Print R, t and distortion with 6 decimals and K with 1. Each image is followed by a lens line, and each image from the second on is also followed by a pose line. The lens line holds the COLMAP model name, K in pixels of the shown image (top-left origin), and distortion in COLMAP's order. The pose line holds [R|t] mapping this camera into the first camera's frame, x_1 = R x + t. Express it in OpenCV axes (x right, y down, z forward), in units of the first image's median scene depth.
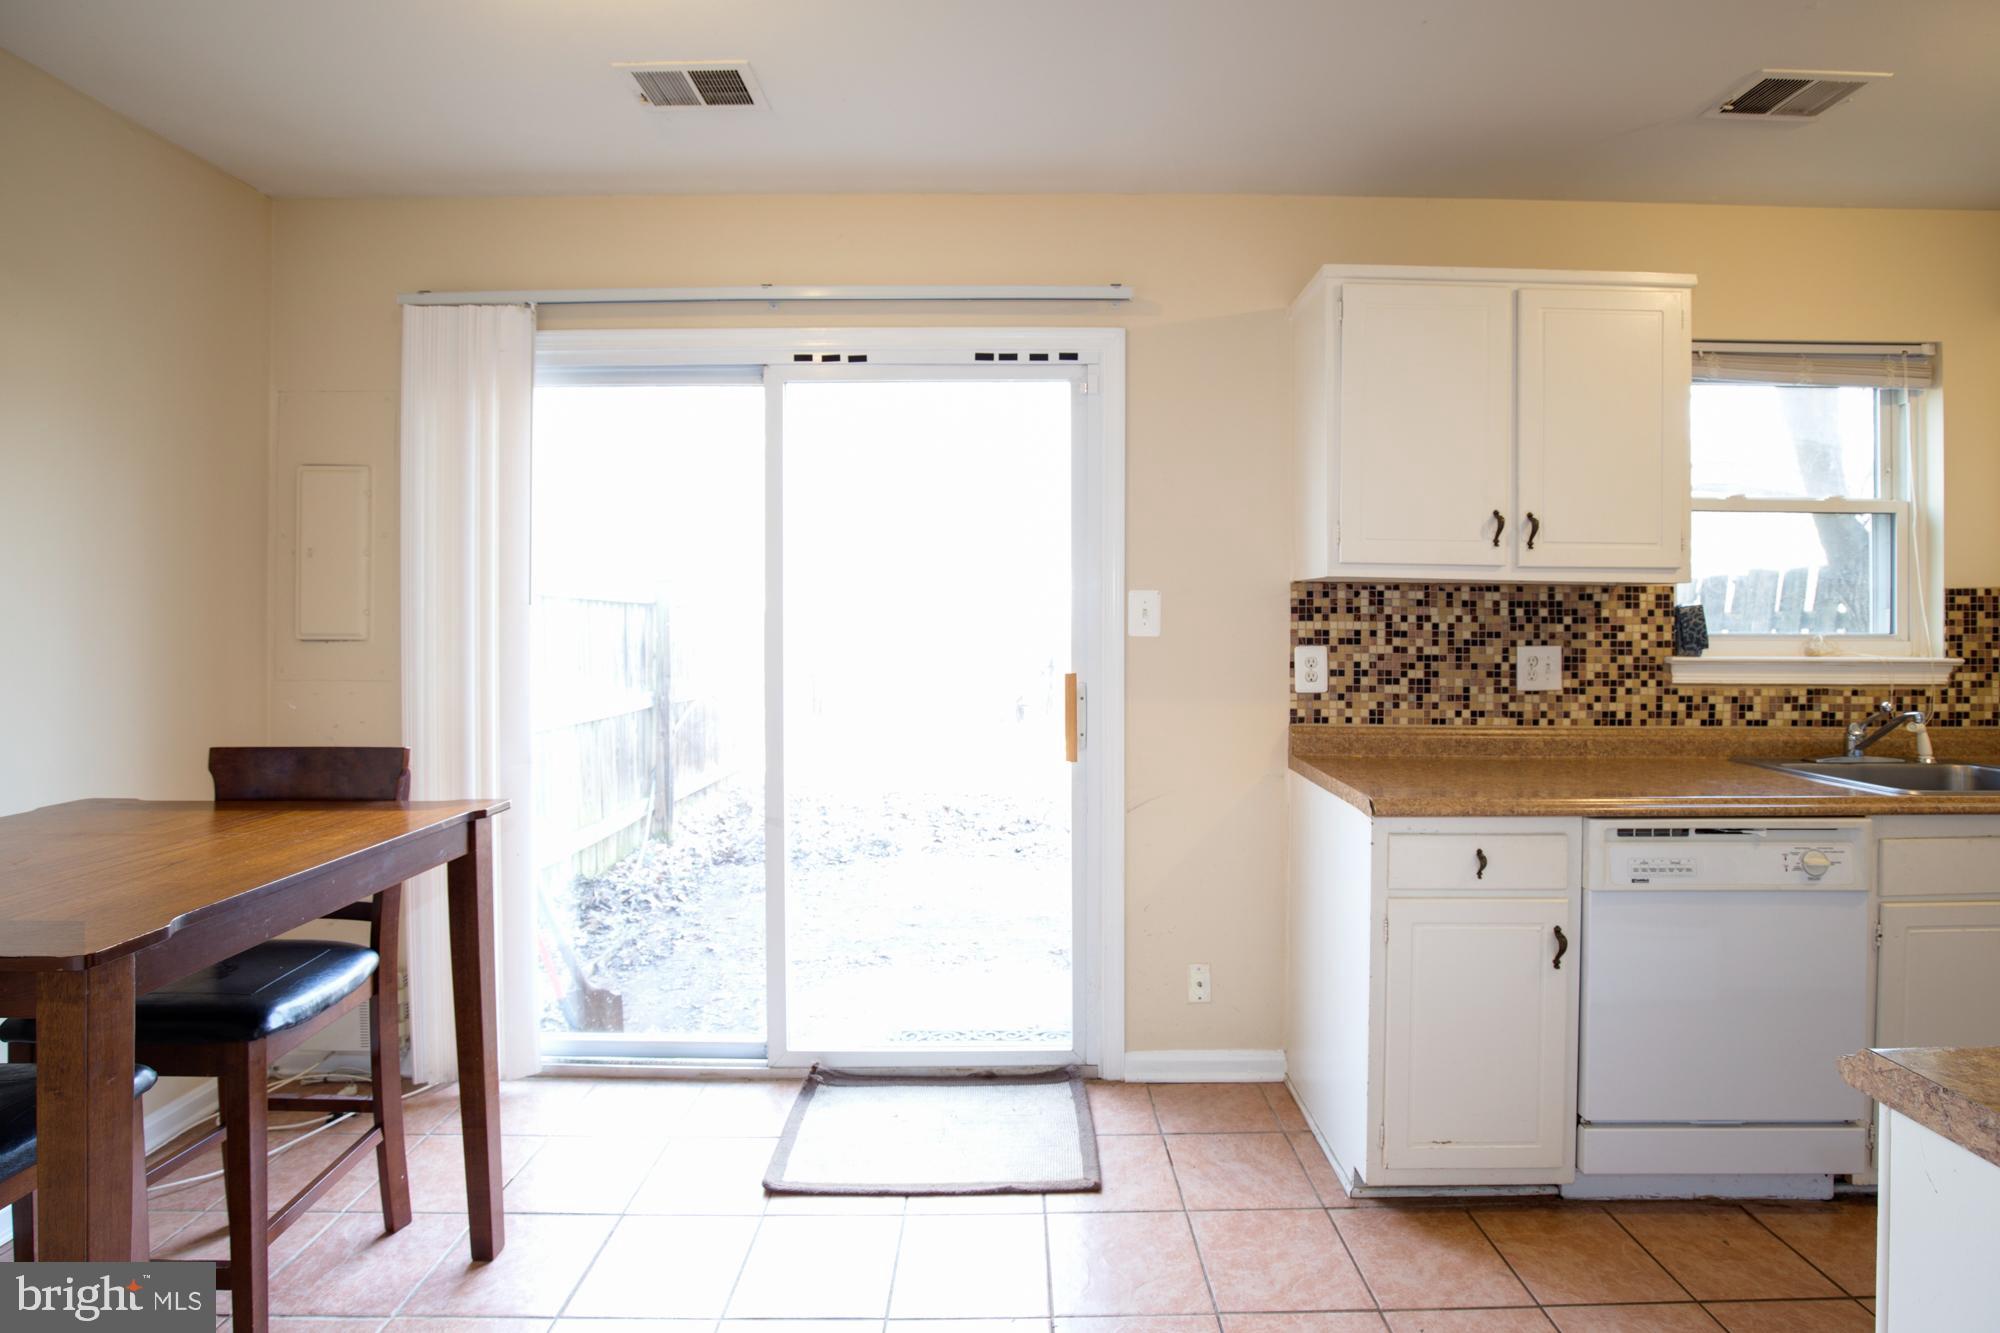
lens RADIAL K [[946.3, 0, 1002.3], [0, 946.3, 620.1], [0, 0, 1]] dist [-0.024475, -0.000047]
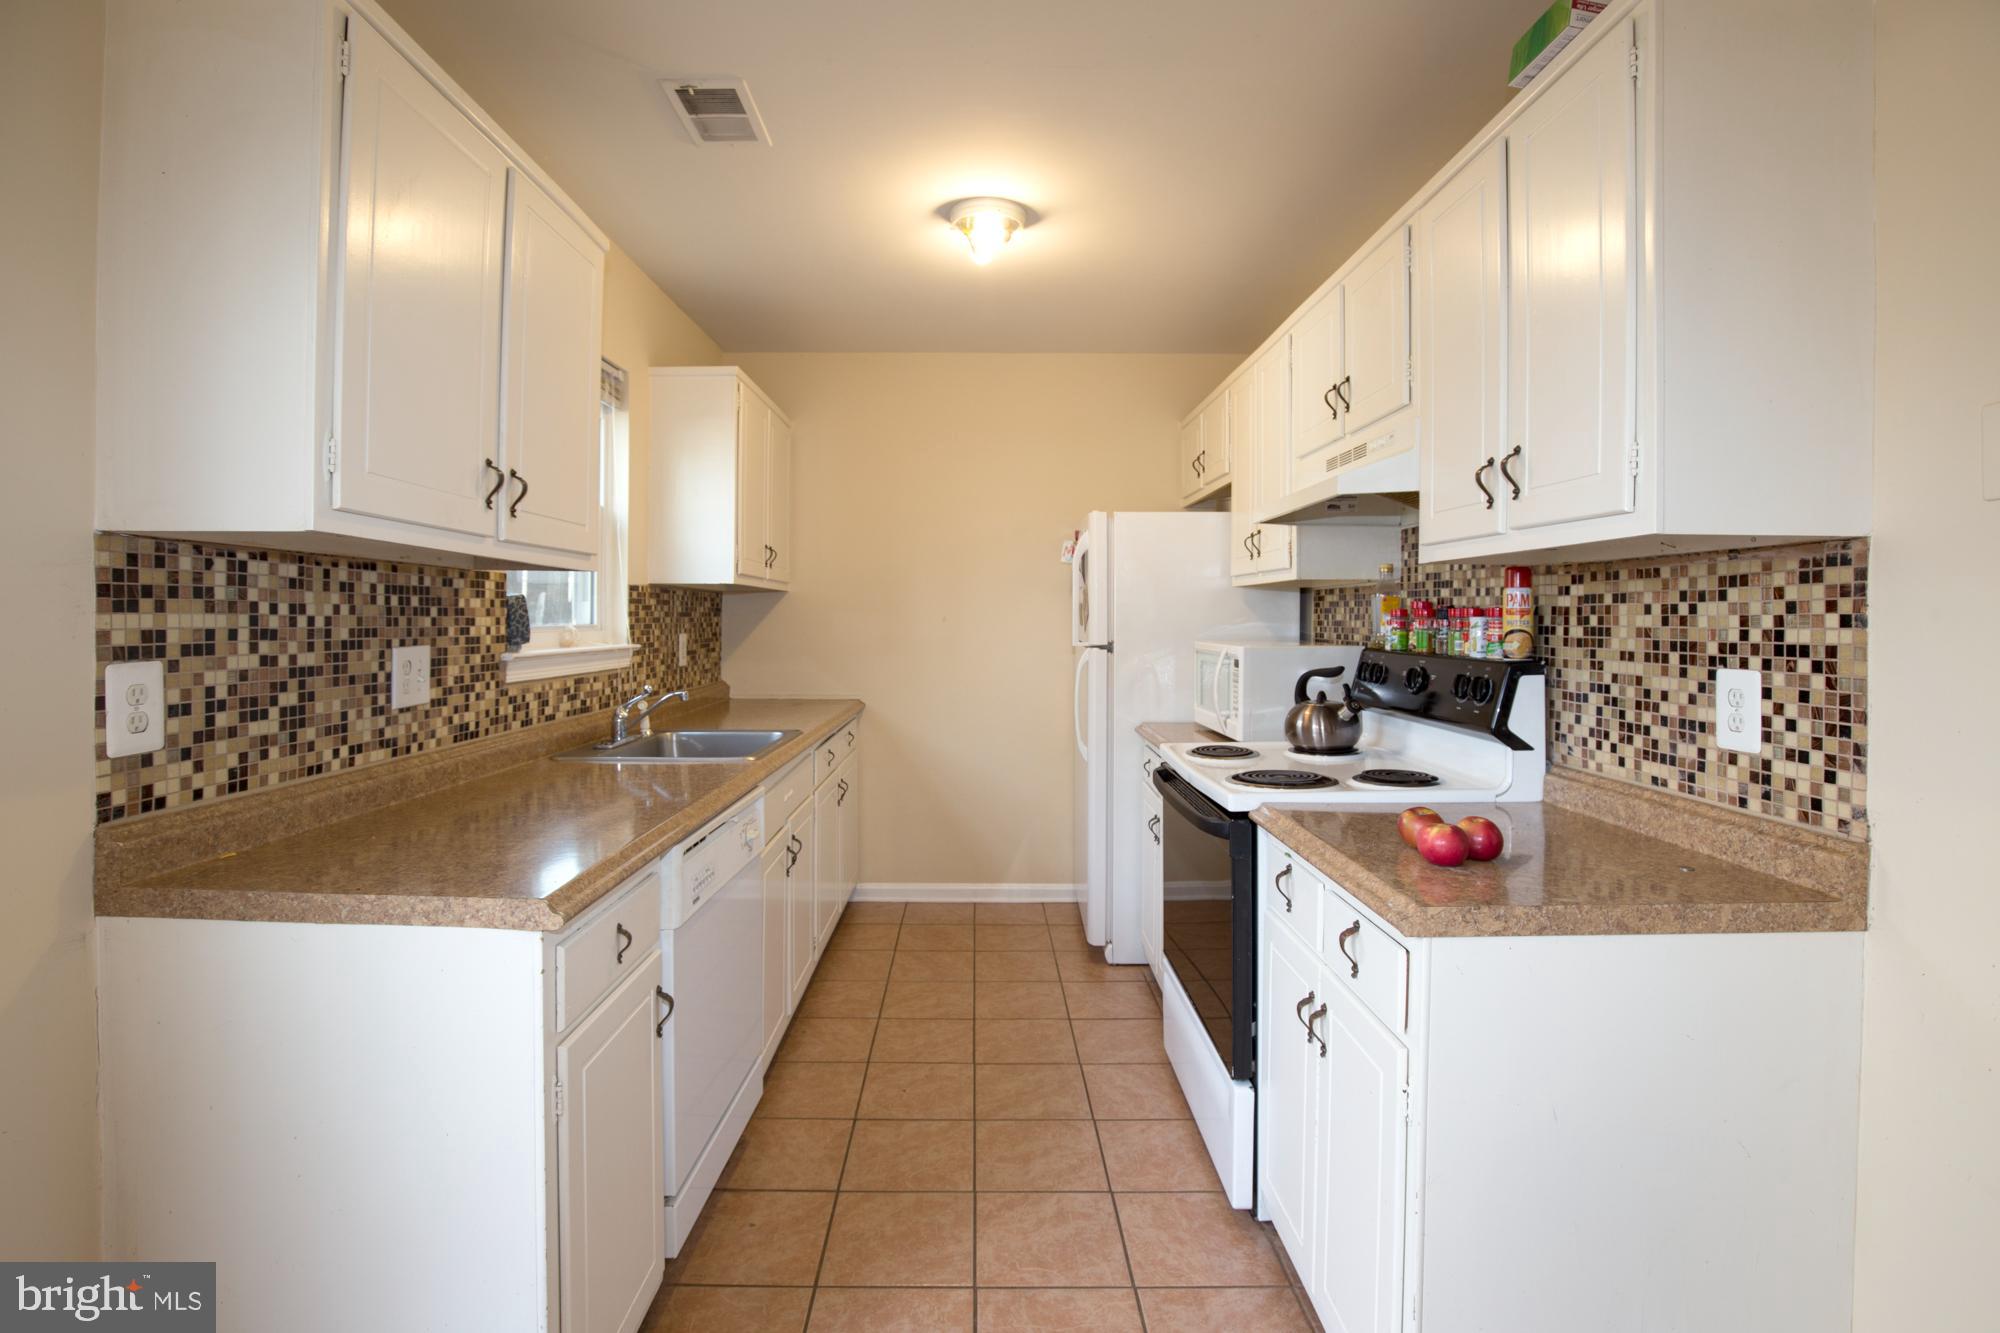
lens RADIAL K [[946.3, 0, 996.2], [0, 946.3, 624.7], [0, 0, 1]] dist [-0.024475, -0.000047]
pose [[-0.016448, -0.012827, 0.999782, -0.176928], [-0.003905, 0.999911, 0.012765, -0.000793], [-0.999857, -0.003694, -0.016497, 0.548496]]
